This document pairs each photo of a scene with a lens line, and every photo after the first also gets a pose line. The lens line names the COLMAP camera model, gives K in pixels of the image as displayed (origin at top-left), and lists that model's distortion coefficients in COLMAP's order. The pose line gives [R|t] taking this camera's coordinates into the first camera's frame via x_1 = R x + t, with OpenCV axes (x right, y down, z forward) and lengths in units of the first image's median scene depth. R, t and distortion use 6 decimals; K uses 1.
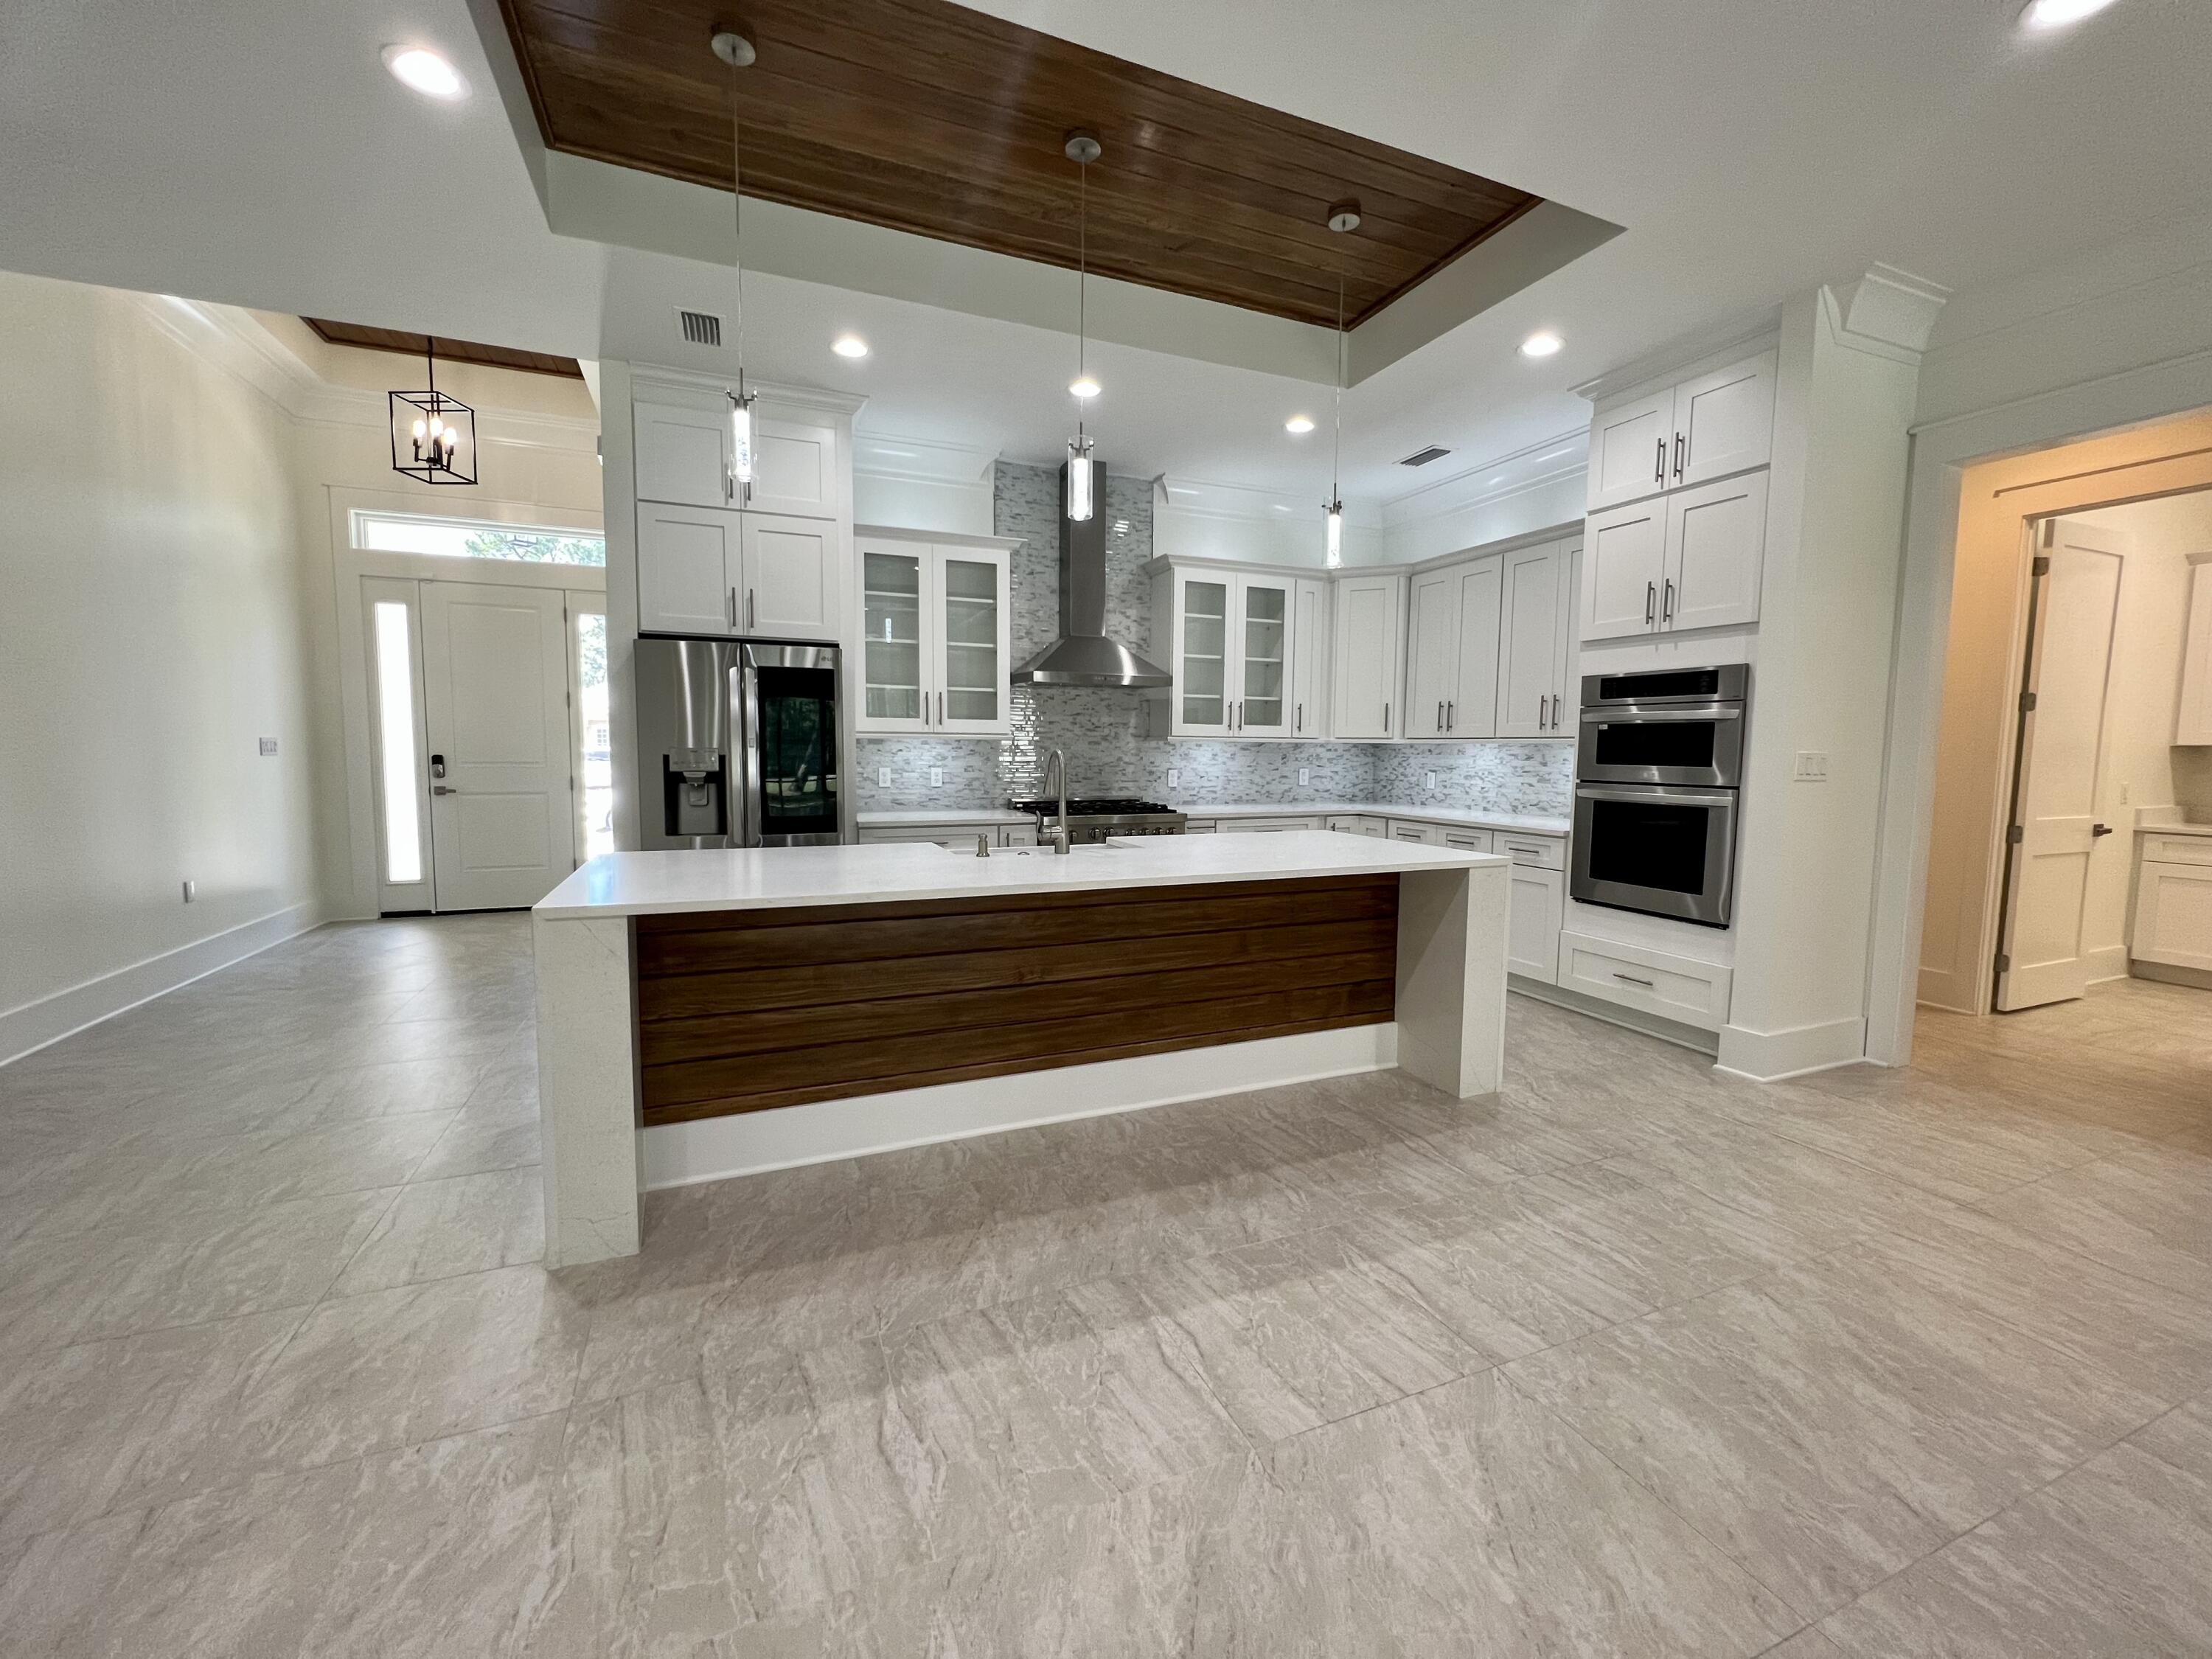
lens RADIAL K [[885.0, 0, 1099.8], [0, 885.0, 821.7], [0, 0, 1]] dist [-0.001407, 0.000200]
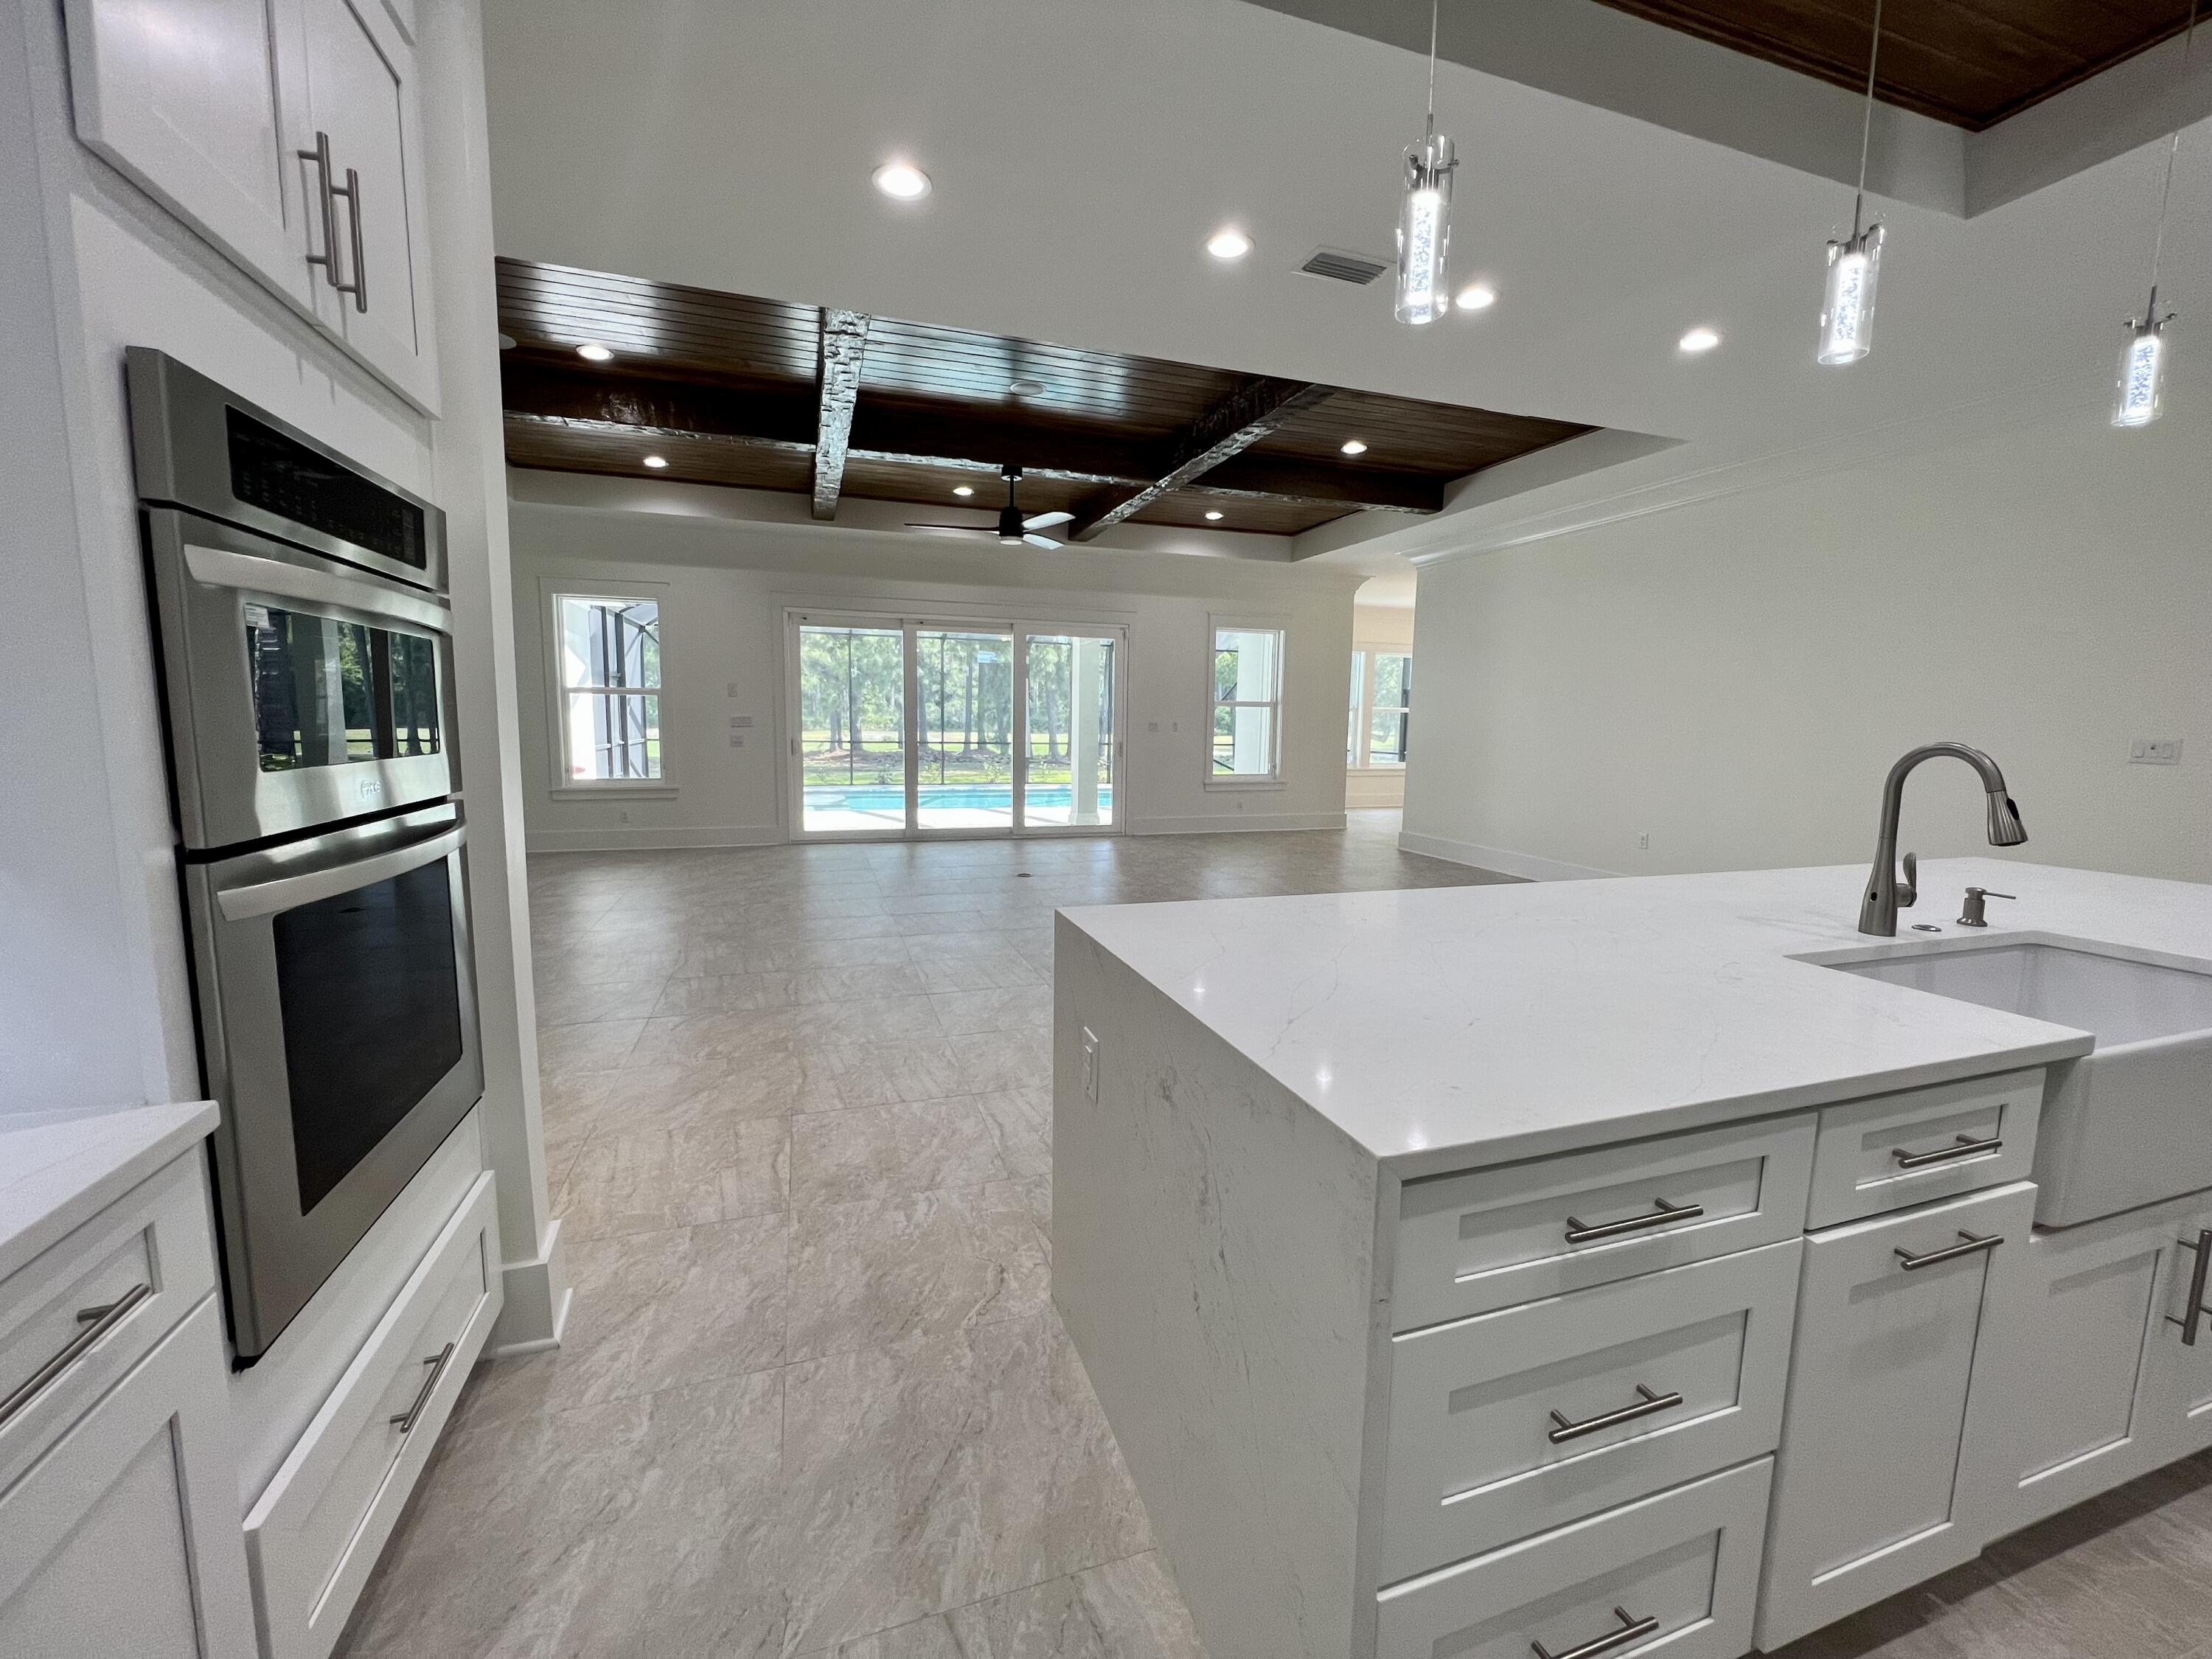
lens RADIAL K [[888.4, 0, 1100.7], [0, 888.4, 822.3], [0, 0, 1]] dist [-0.000609, 0.000094]
pose [[-0.997271, -0.032027, 0.066520, 0.299046], [-0.018027, 0.979372, 0.201261, -0.098966], [-0.071593, 0.199512, -0.977276, 1.163338]]
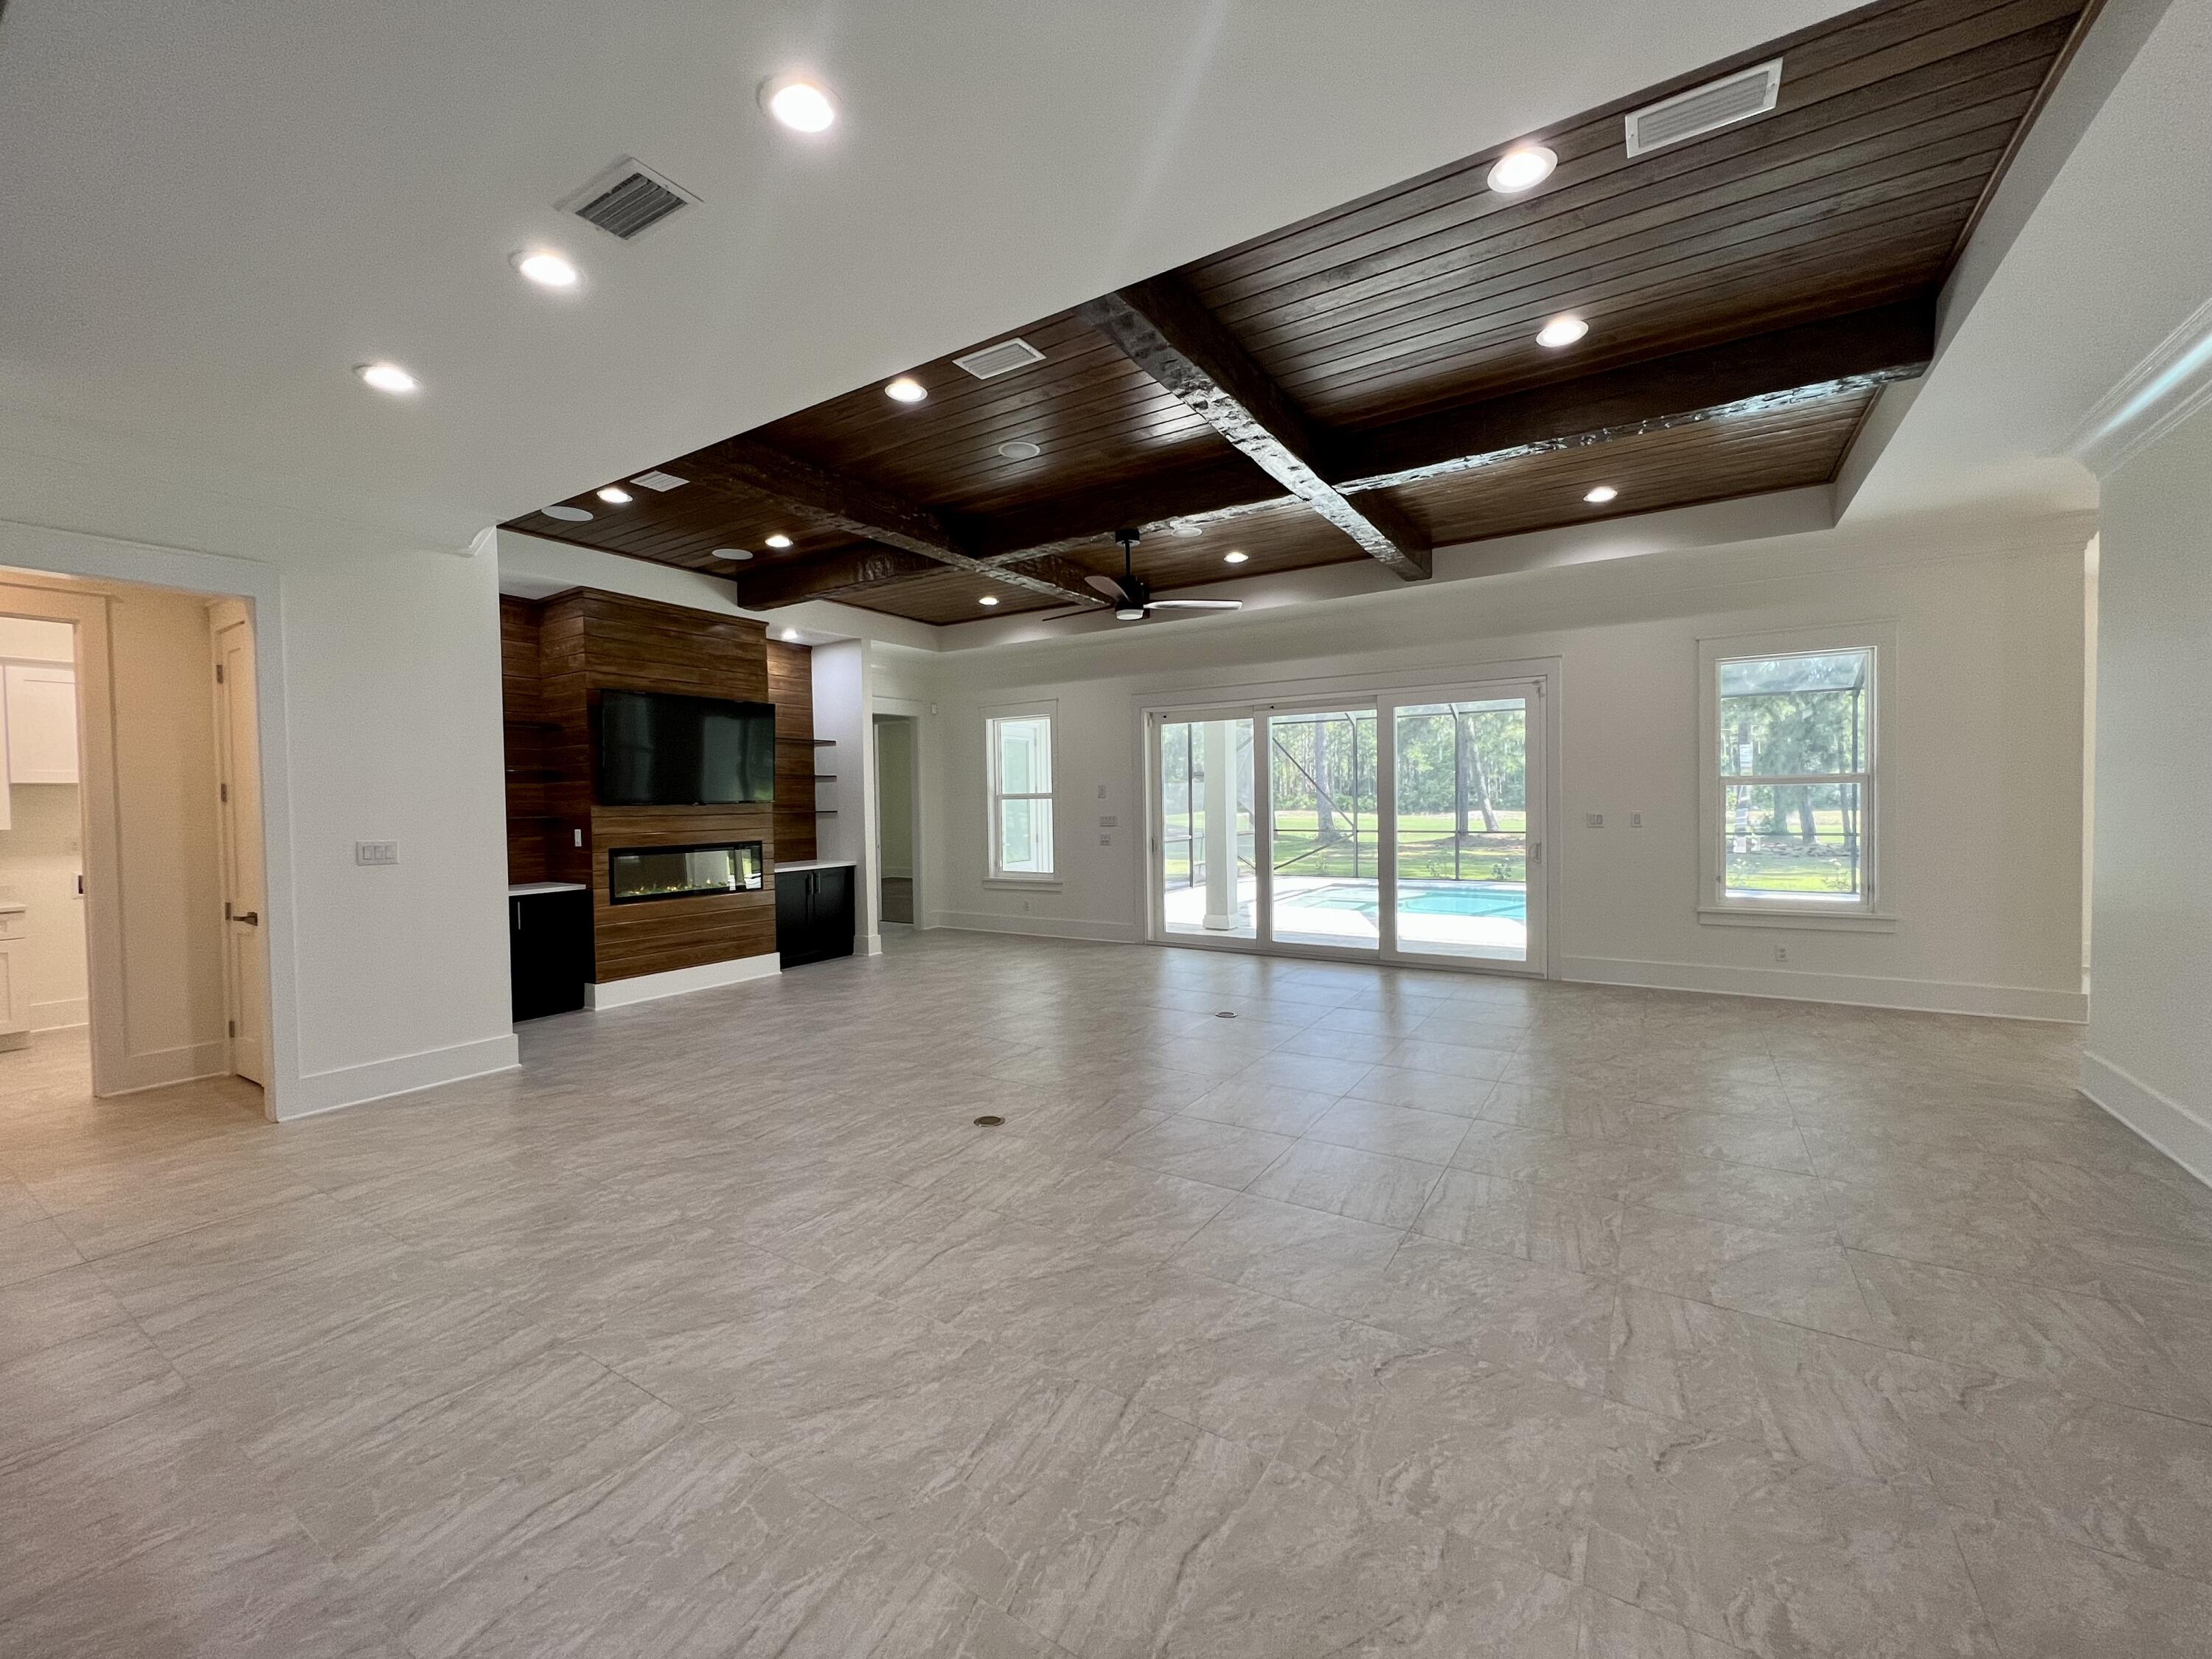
lens RADIAL K [[888.4, 0, 1100.7], [0, 888.4, 822.3], [0, 0, 1]] dist [-0.000609, 0.000094]
pose [[-0.571878, -0.019828, 0.820099, -0.437569], [0.081508, 0.993388, 0.080856, -0.071874], [-0.816280, 0.113084, -0.566480, 0.428881]]
